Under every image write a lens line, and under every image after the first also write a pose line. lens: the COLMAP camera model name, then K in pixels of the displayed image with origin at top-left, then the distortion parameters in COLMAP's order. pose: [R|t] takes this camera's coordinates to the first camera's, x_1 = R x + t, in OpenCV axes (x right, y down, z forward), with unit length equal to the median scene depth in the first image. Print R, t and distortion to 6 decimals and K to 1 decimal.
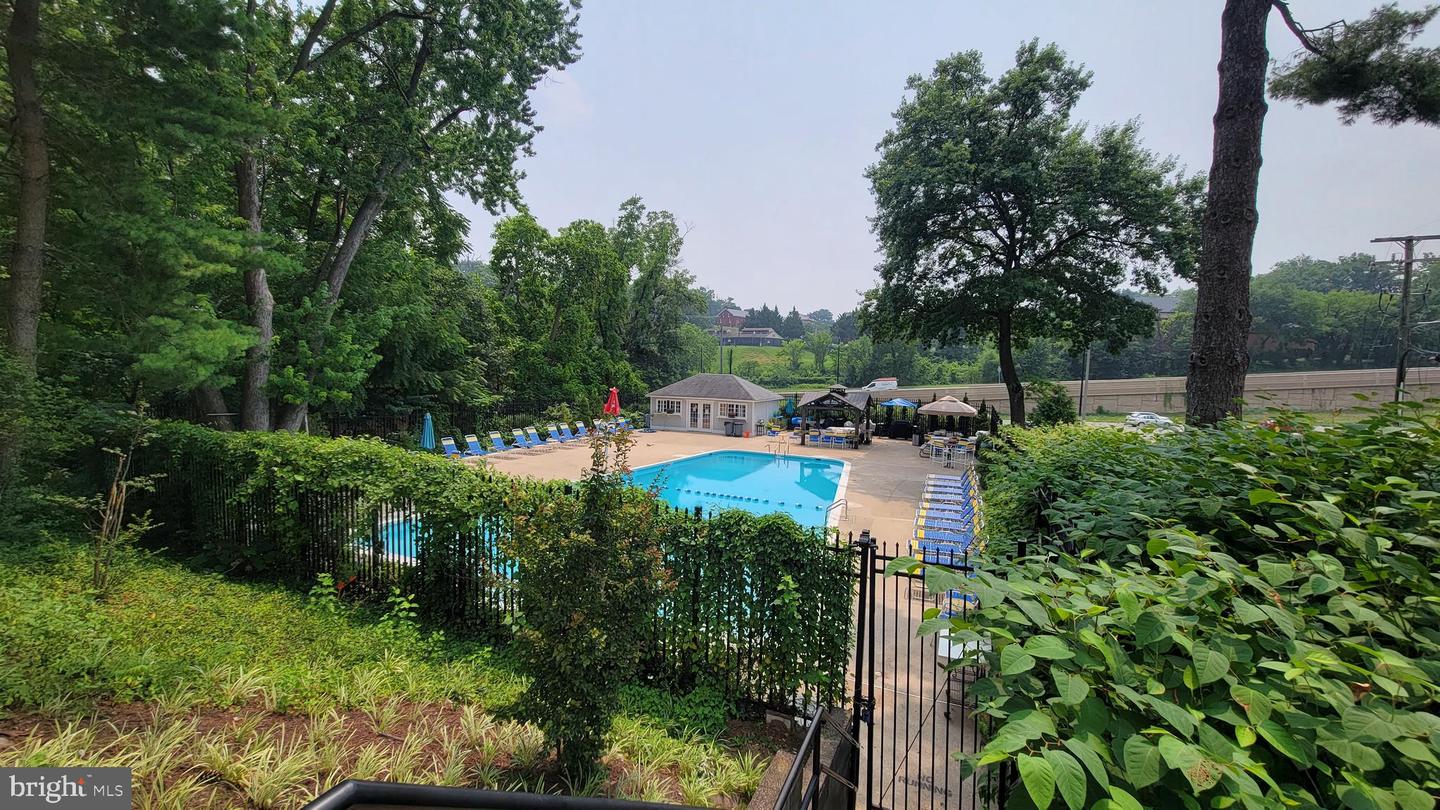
lens RADIAL K [[576.2, 0, 720.0], [0, 576.2, 405.0], [0, 0, 1]] dist [0.000094, 0.000045]
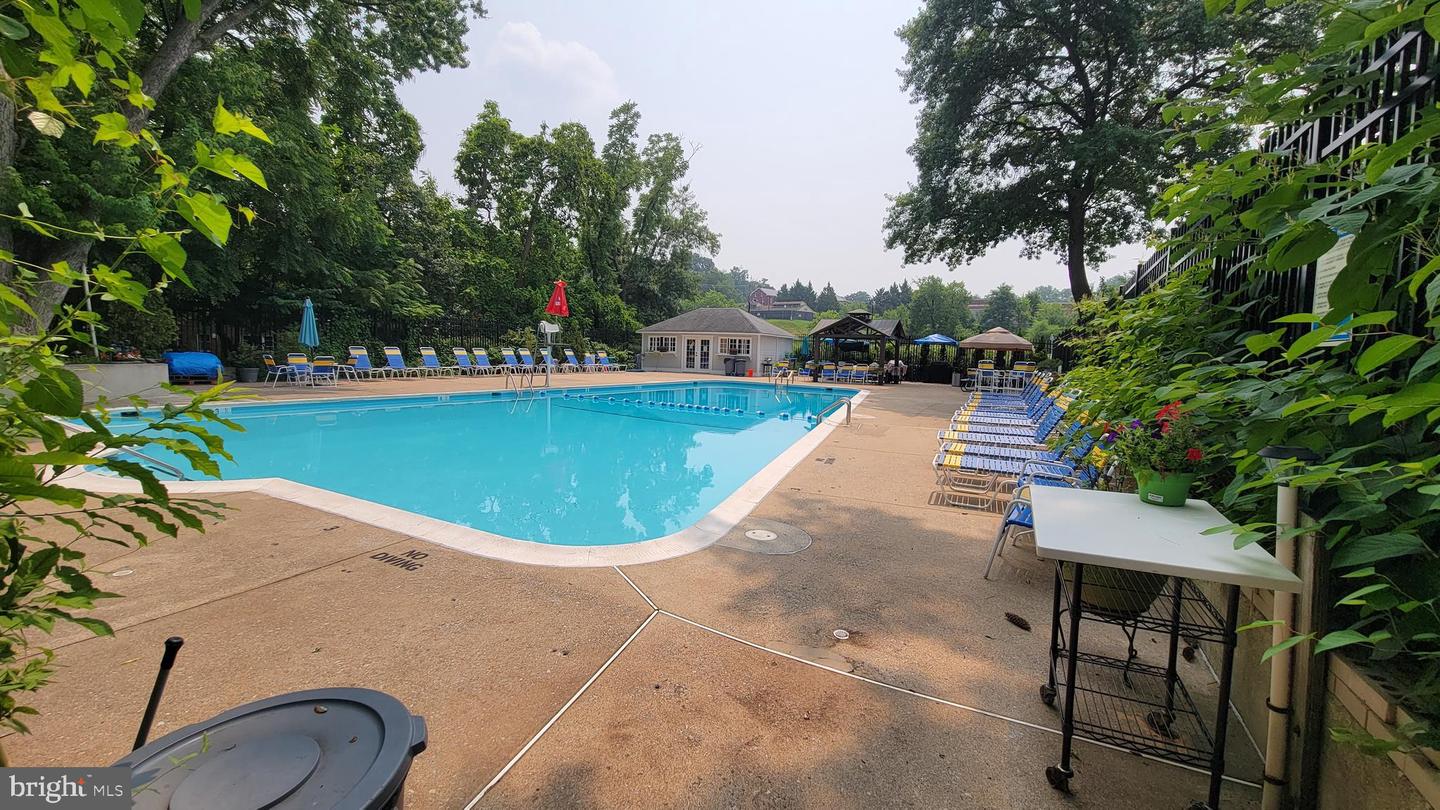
lens RADIAL K [[576.2, 0, 720.0], [0, 576.2, 405.0], [0, 0, 1]] dist [0.000094, 0.000045]
pose [[0.998029, 0.014112, -0.061140, 0.048187], [-0.012768, 0.999669, 0.022314, 0.069573], [0.061435, -0.021490, 0.997880, 0.141538]]
